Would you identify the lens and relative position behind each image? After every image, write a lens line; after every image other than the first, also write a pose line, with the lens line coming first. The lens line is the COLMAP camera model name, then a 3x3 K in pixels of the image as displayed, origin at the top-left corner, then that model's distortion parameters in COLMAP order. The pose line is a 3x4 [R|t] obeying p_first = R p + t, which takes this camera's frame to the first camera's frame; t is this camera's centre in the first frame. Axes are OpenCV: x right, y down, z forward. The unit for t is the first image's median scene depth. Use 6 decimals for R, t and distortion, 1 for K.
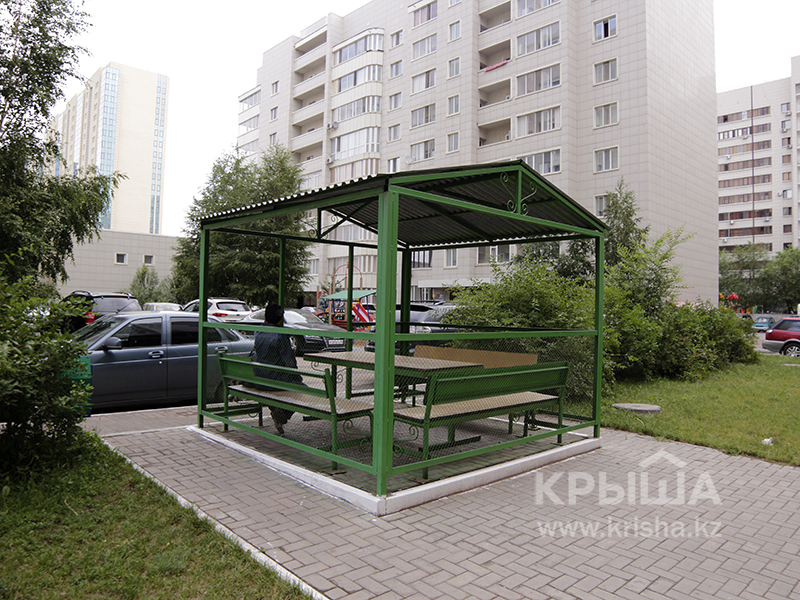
lens RADIAL K [[583.9, 0, 400.0], [0, 583.9, 300.0], [0, 0, 1]] dist [-0.074380, -0.000175]
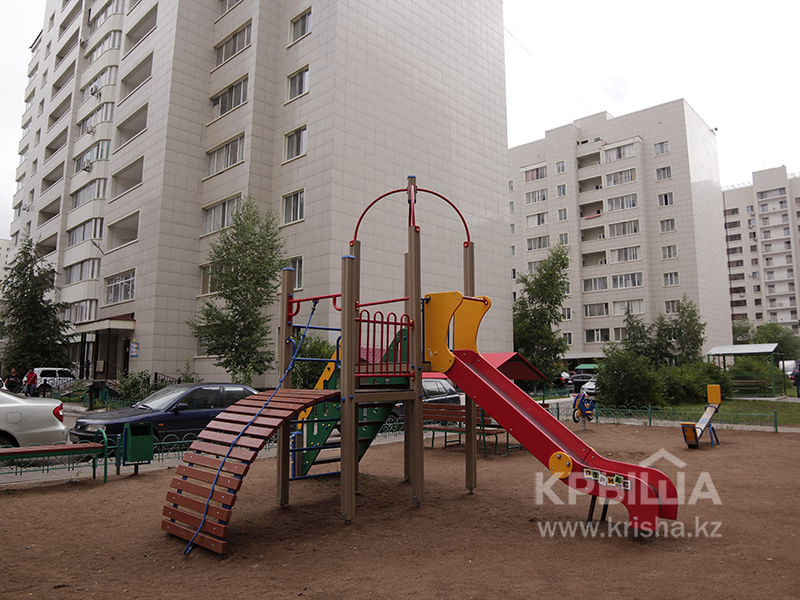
lens RADIAL K [[583.9, 0, 400.0], [0, 583.9, 300.0], [0, 0, 1]] dist [-0.074380, -0.000175]
pose [[0.997620, -0.011329, 0.068008, -0.420250], [0.018187, 0.994711, -0.101087, -0.025136], [-0.066503, 0.102083, 0.992550, -0.458162]]
